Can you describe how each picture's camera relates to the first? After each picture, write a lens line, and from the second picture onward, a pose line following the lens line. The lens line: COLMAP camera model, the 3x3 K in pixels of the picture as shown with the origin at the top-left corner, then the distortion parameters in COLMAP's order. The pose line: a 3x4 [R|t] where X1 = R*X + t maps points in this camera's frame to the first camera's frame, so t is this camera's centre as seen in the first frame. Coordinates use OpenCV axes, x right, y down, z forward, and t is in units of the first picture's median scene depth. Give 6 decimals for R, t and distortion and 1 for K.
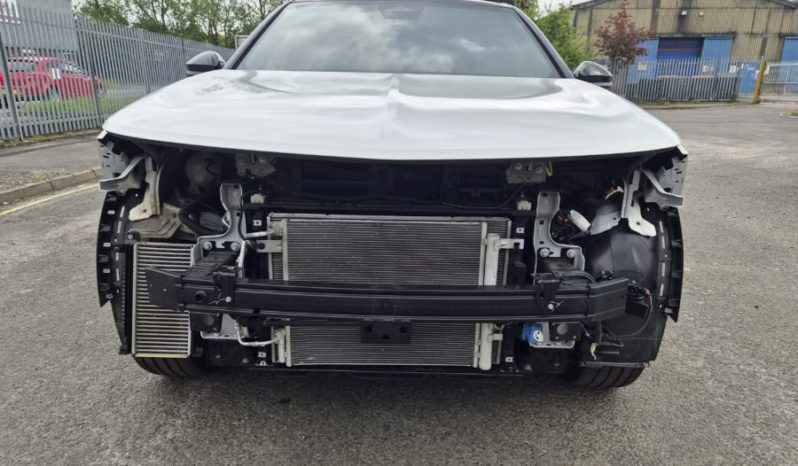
lens RADIAL K [[515.4, 0, 406.1], [0, 515.4, 232.4], [0, 0, 1]] dist [0.060671, -0.011332]
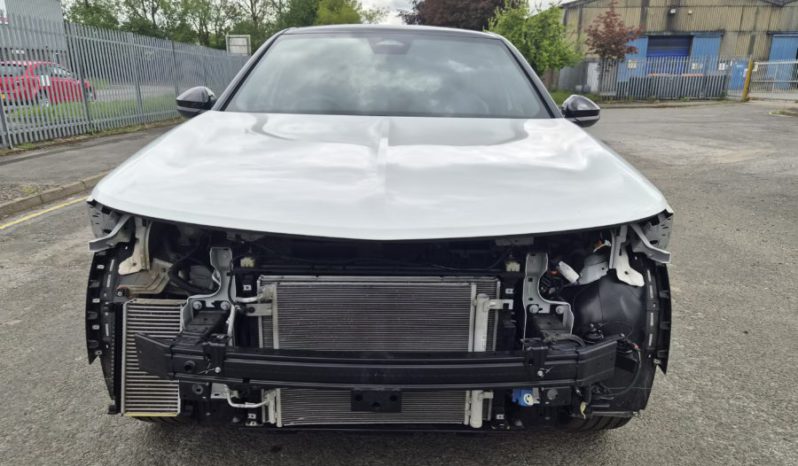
lens RADIAL K [[515.4, 0, 403.4], [0, 515.4, 228.6], [0, 0, 1]] dist [0.060671, -0.011332]
pose [[0.999931, -0.007702, 0.008924, 0.005481], [0.007728, 0.999966, -0.002933, -0.103537], [-0.008901, 0.003001, 0.999956, -0.004170]]
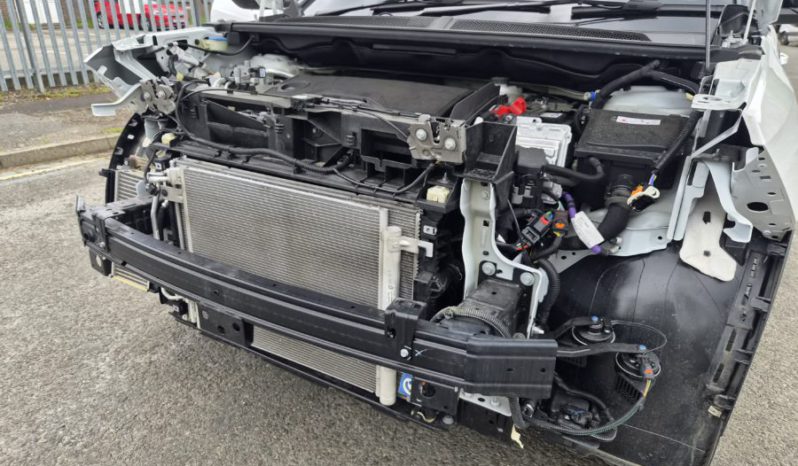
lens RADIAL K [[540.5, 0, 396.8], [0, 540.5, 232.3], [0, 0, 1]] dist [0.067356, -0.053163]
pose [[0.863012, 0.189726, -0.468204, 0.430713], [-0.136059, 0.979844, 0.146265, -0.082549], [0.486517, -0.062525, 0.871431, 0.302286]]
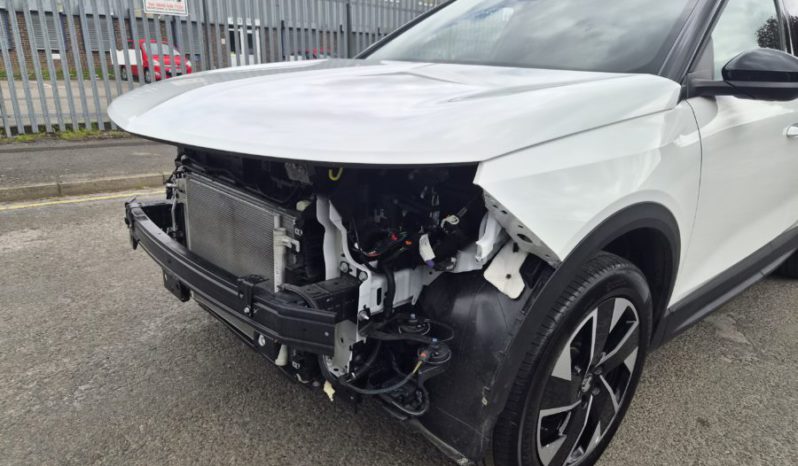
lens RADIAL K [[540.5, 0, 396.8], [0, 540.5, 240.4], [0, 0, 1]] dist [0.067356, -0.053163]
pose [[0.674139, 0.240000, -0.698525, 0.856337], [-0.217838, 0.968273, 0.122448, -0.122956], [0.705750, 0.069618, 0.705032, 0.365785]]
